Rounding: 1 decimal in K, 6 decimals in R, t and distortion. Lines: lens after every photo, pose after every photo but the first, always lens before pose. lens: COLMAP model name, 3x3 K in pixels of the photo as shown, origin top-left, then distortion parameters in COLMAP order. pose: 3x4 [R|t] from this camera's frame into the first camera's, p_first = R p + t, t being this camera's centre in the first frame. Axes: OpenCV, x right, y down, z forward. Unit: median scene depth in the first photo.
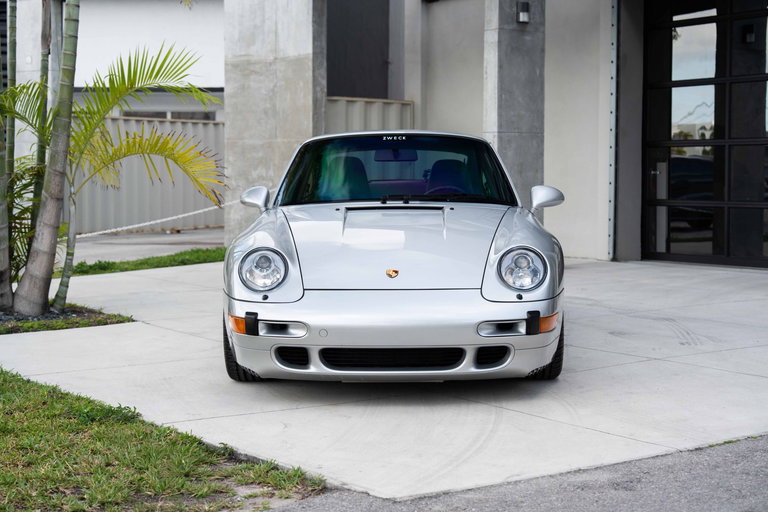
lens RADIAL K [[1328.4, 0, 385.8], [0, 1328.4, 251.3], [0, 0, 1]] dist [0.002147, 0.000000]
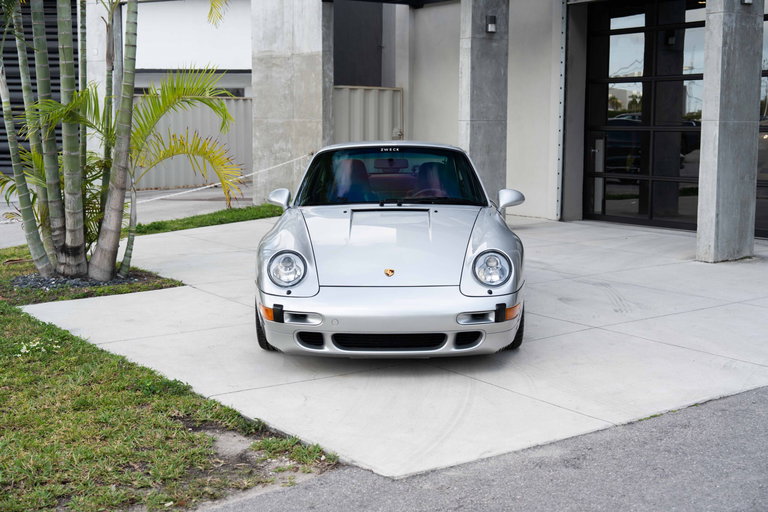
lens RADIAL K [[1044.5, 0, 384.0], [0, 1044.5, 253.4], [0, 0, 1]] dist [-0.006305, 0.000000]
pose [[0.999986, 0.000246, 0.005298, -0.004371], [-0.000618, 0.997519, 0.070398, -0.056673], [-0.005268, -0.070400, 0.997505, 0.008729]]
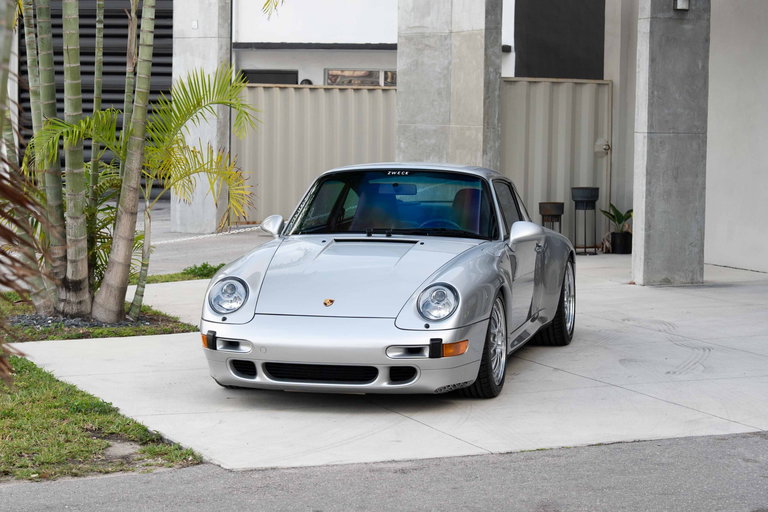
lens RADIAL K [[1983.0, 0, 383.2], [0, 1983.0, 258.5], [0, 0, 1]] dist [0.003876, 0.000000]
pose [[0.973029, 0.027655, -0.229020, 0.367042], [-0.023152, 0.999483, 0.022327, -0.051081], [0.229519, -0.016423, 0.973166, -0.581998]]
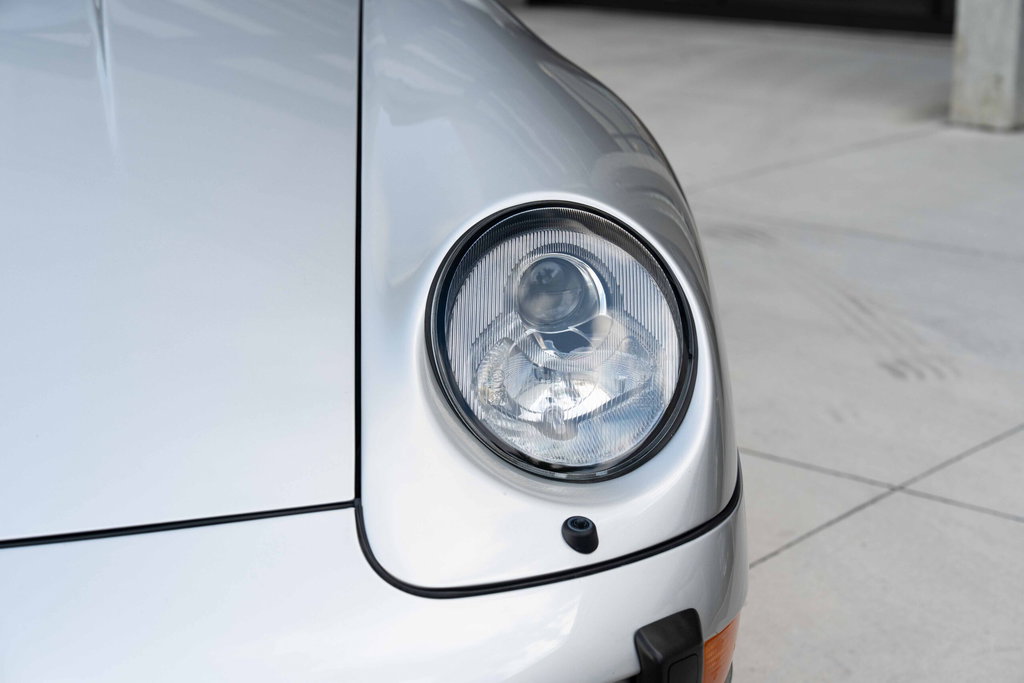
lens RADIAL K [[1943.0, 0, 512.1], [0, 1943.0, 341.8], [0, 0, 1]] dist [0.033076, 0.000000]
pose [[0.967368, -0.061500, 0.245797, 0.025237], [0.010436, 0.978943, 0.203866, -0.031700], [-0.253159, -0.194649, 0.947640, 0.603713]]
